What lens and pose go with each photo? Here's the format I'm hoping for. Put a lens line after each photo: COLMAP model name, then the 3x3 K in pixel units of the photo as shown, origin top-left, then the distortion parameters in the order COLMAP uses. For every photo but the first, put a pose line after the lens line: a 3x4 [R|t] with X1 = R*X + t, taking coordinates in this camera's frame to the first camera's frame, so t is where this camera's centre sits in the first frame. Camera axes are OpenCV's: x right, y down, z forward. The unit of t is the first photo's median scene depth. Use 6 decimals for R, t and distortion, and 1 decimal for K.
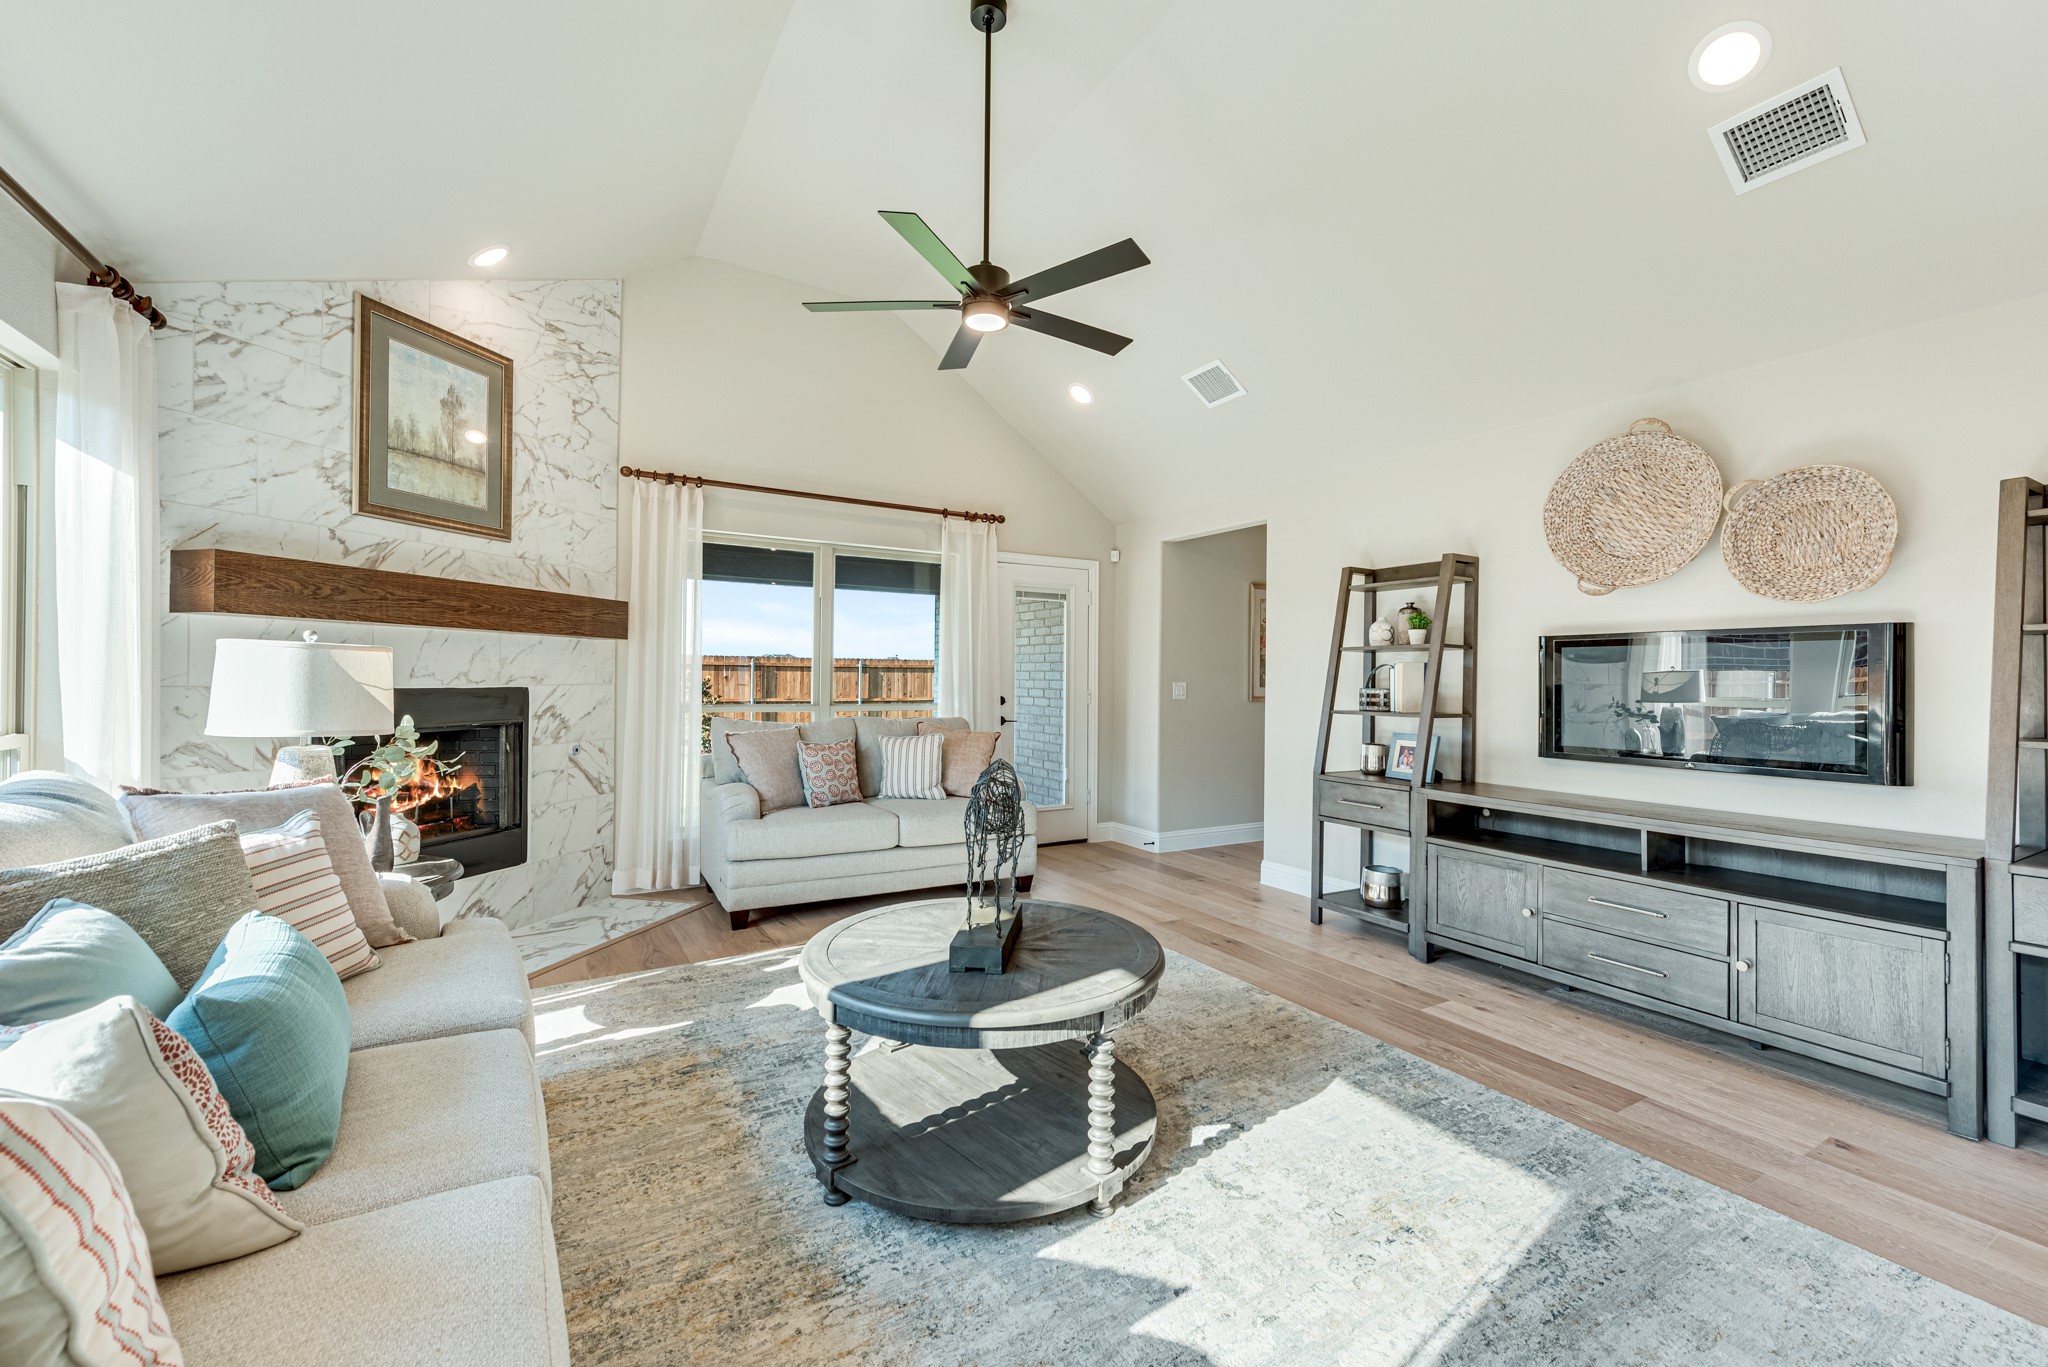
lens RADIAL K [[828.4, 0, 1030.4], [0, 828.4, 676.6], [0, 0, 1]] dist [0.003378, -0.000512]
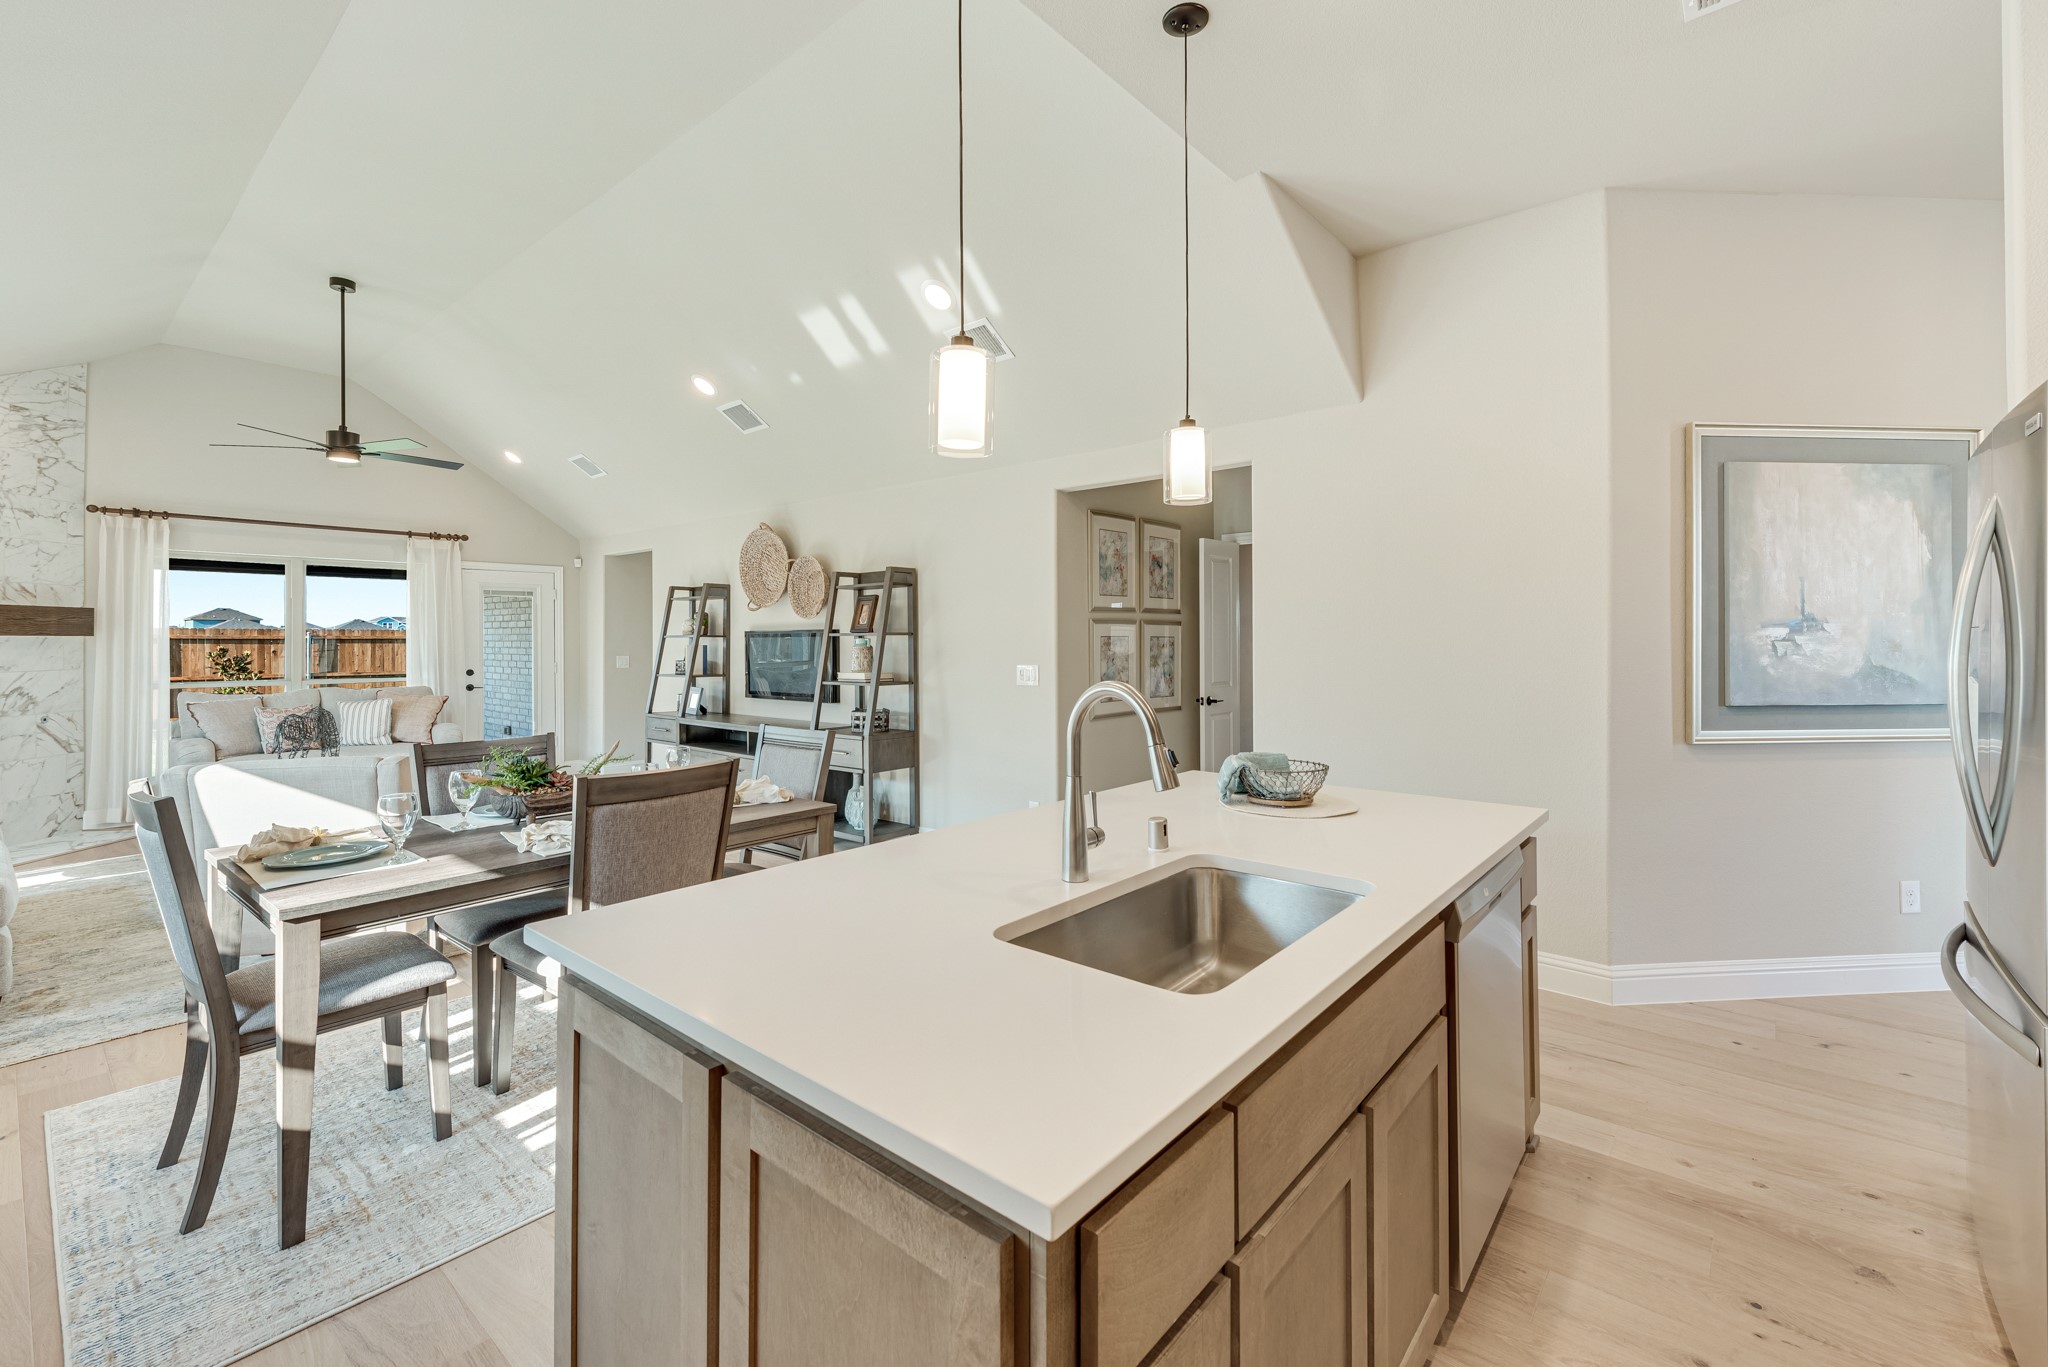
lens RADIAL K [[865.9, 0, 1054.4], [0, 865.9, 634.9], [0, 0, 1]] dist [-0.005121, -0.000252]
pose [[0.938844, -0.012340, 0.344122, 0.506405], [0.013189, 0.999913, -0.000128, -0.026485], [-0.344091, 0.004658, 0.938925, -0.862242]]
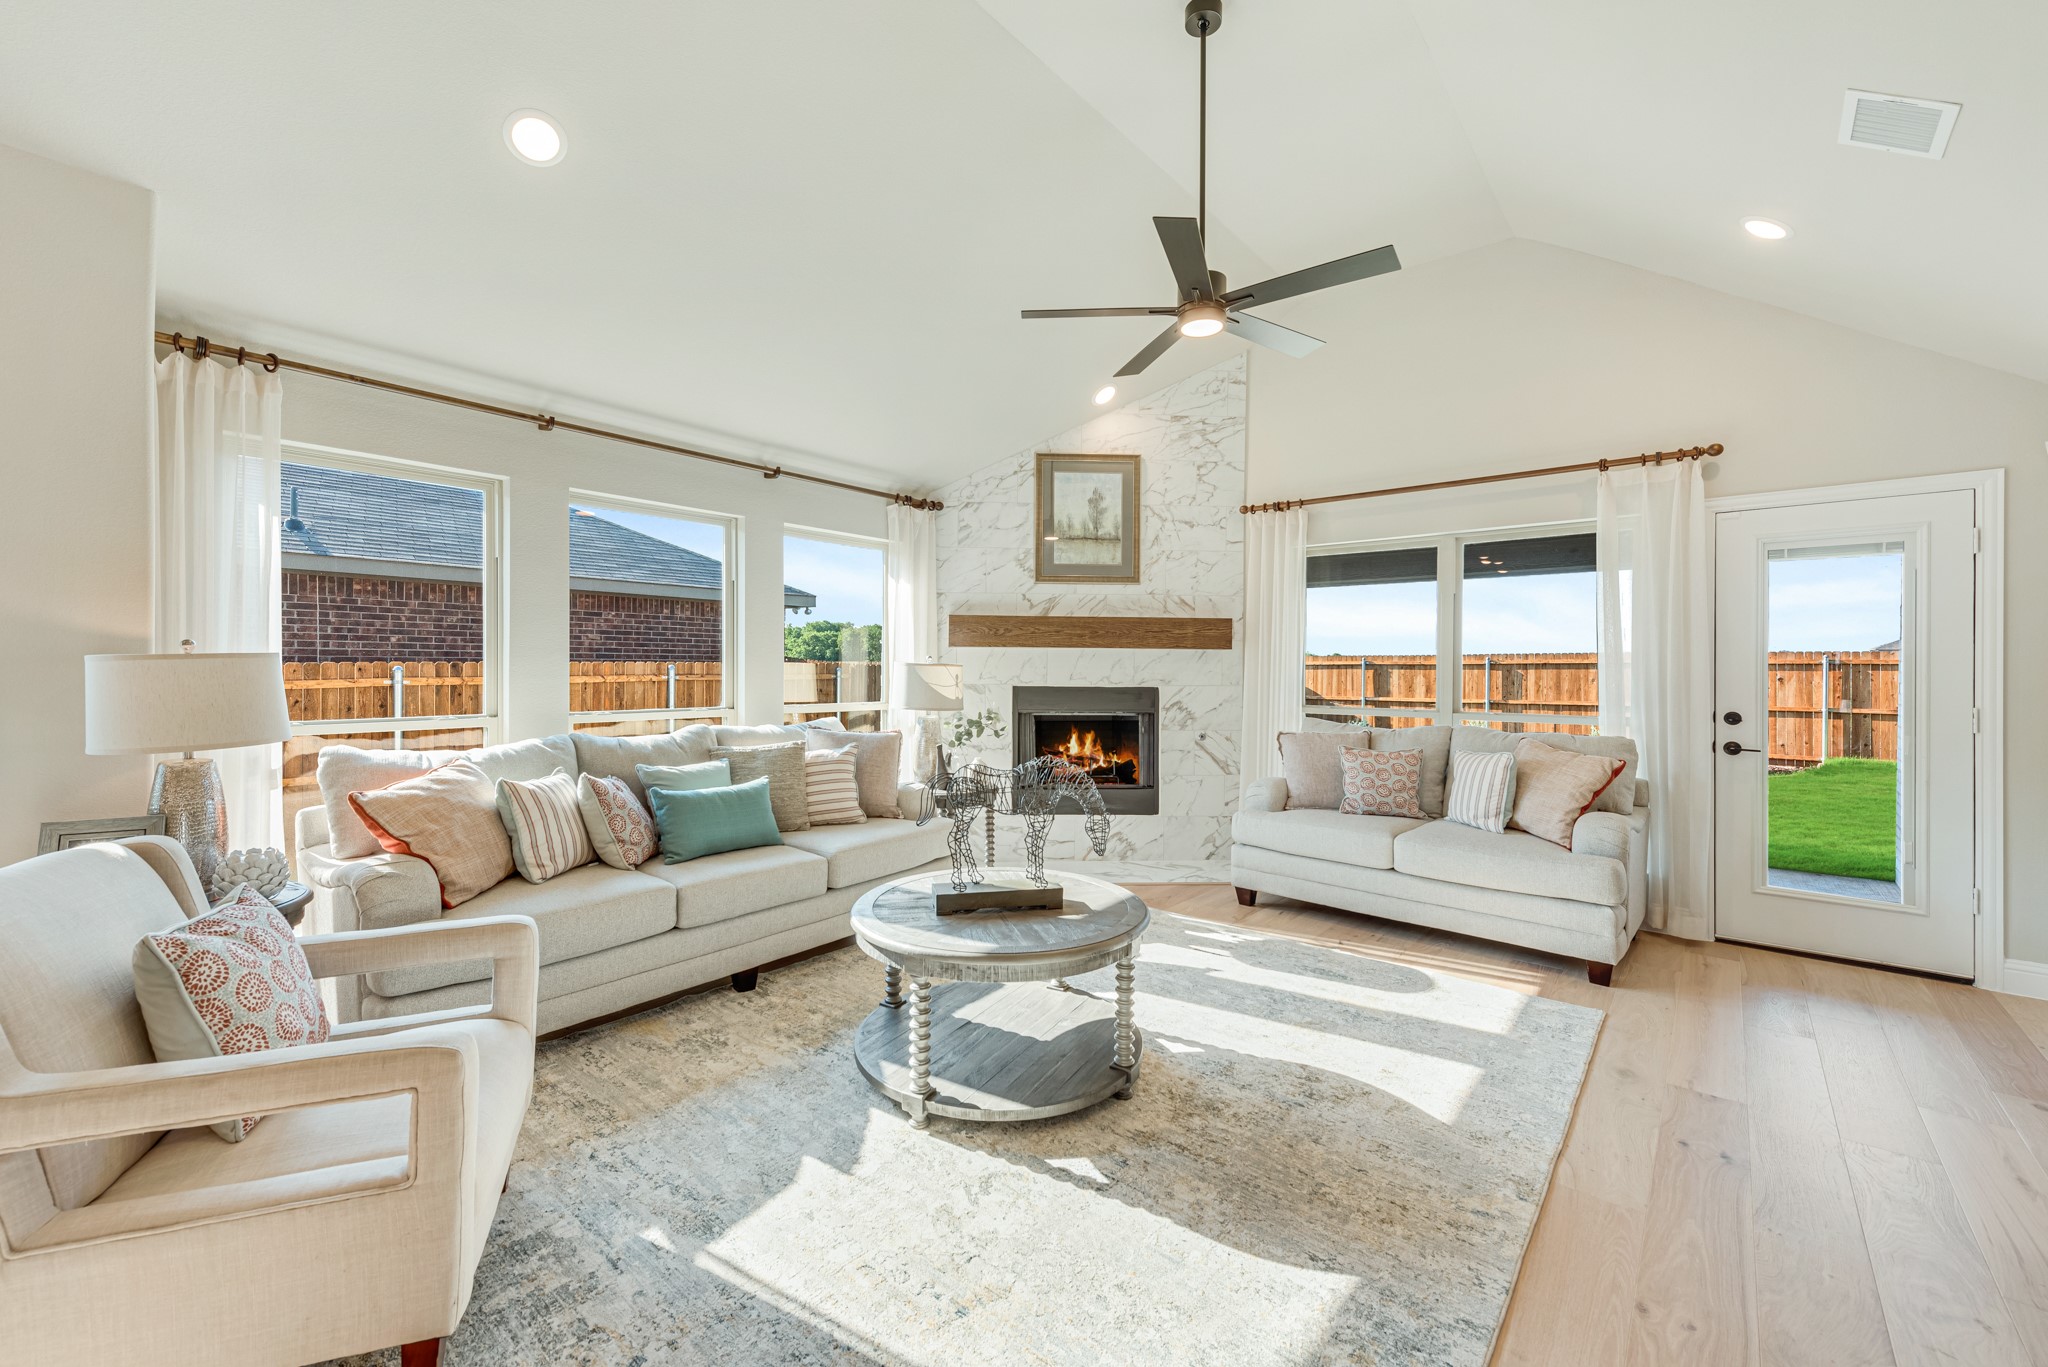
lens RADIAL K [[813.5, 0, 1021.4], [0, 813.5, 669.0], [0, 0, 1]] dist [0.010845, -0.000625]
pose [[0.316865, -0.006476, -0.948449, 0.561063], [-0.001789, 0.999971, -0.007425, -0.006193], [0.948469, 0.004049, 0.316844, 0.333847]]
